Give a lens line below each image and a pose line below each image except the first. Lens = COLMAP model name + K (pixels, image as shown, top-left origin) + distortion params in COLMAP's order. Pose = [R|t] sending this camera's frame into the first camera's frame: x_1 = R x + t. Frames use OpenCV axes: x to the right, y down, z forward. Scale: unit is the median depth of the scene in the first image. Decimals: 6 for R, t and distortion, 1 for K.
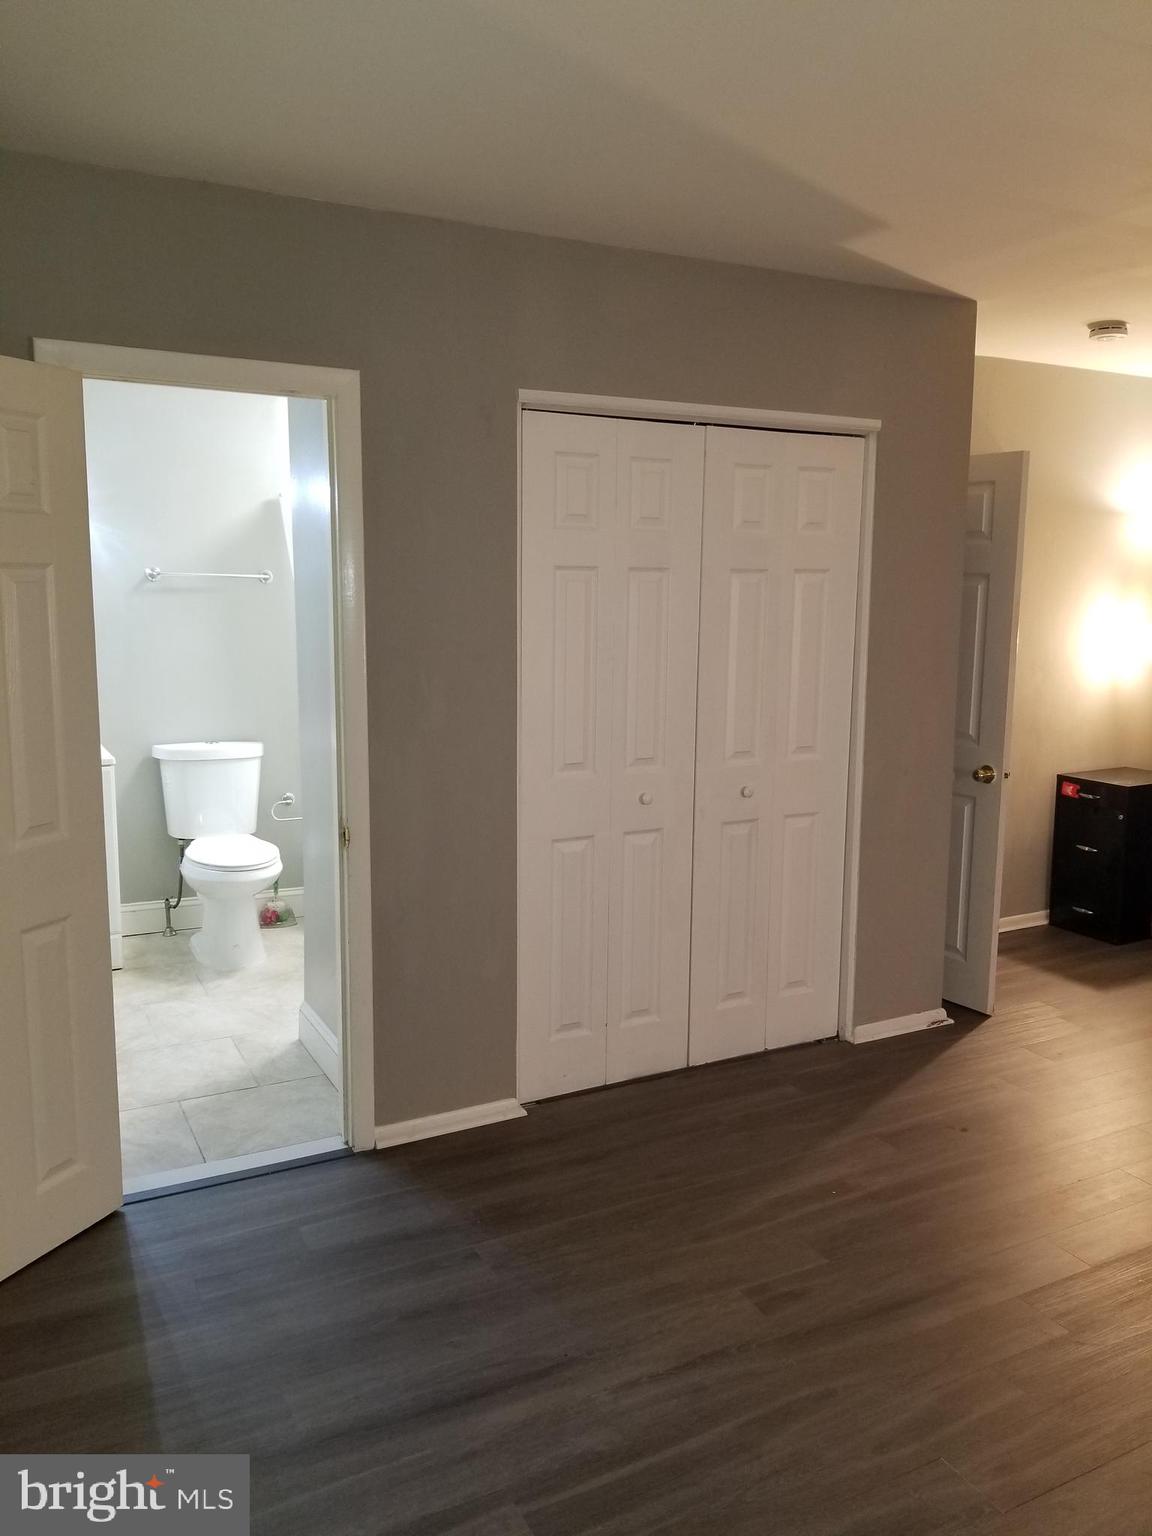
lens RADIAL K [[1203.7, 0, 594.7], [0, 1203.7, 752.4], [0, 0, 1]] dist [0.083740, -0.143693]
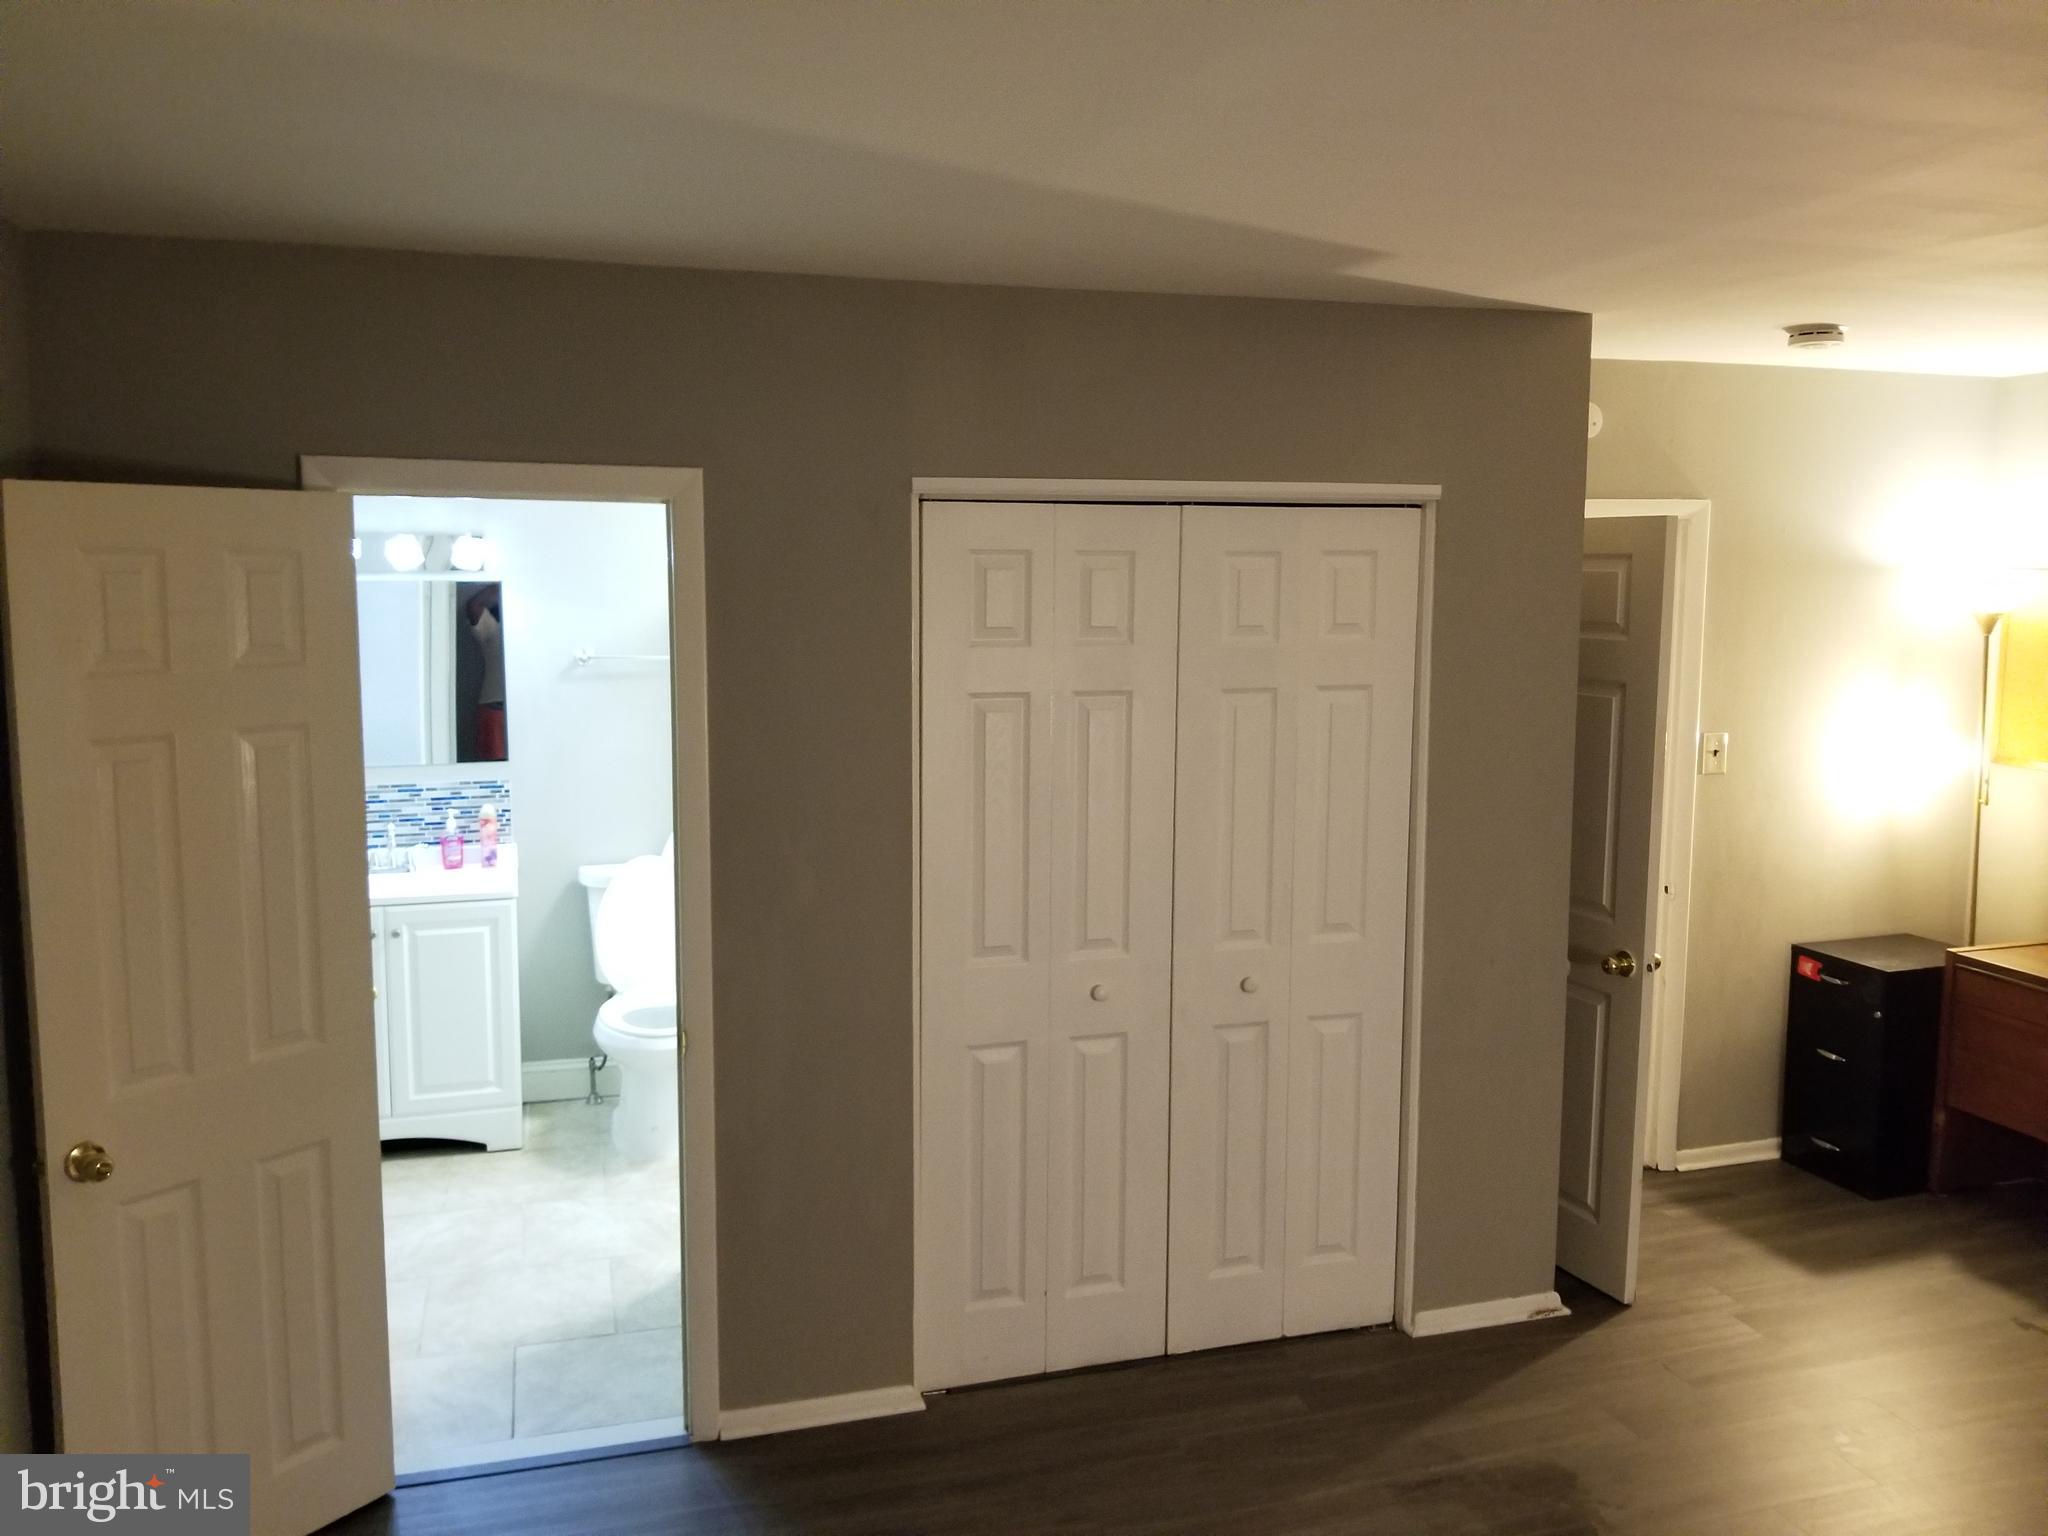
lens RADIAL K [[1604.9, 0, 1007.4], [0, 1604.9, 750.4], [0, 0, 1]] dist [0.083740, -0.143693]
pose [[0.980151, 0.015050, -0.197678, 0.184417], [-0.021245, 0.999346, -0.029256, -0.083854], [0.197108, 0.032875, 0.979830, -0.004073]]
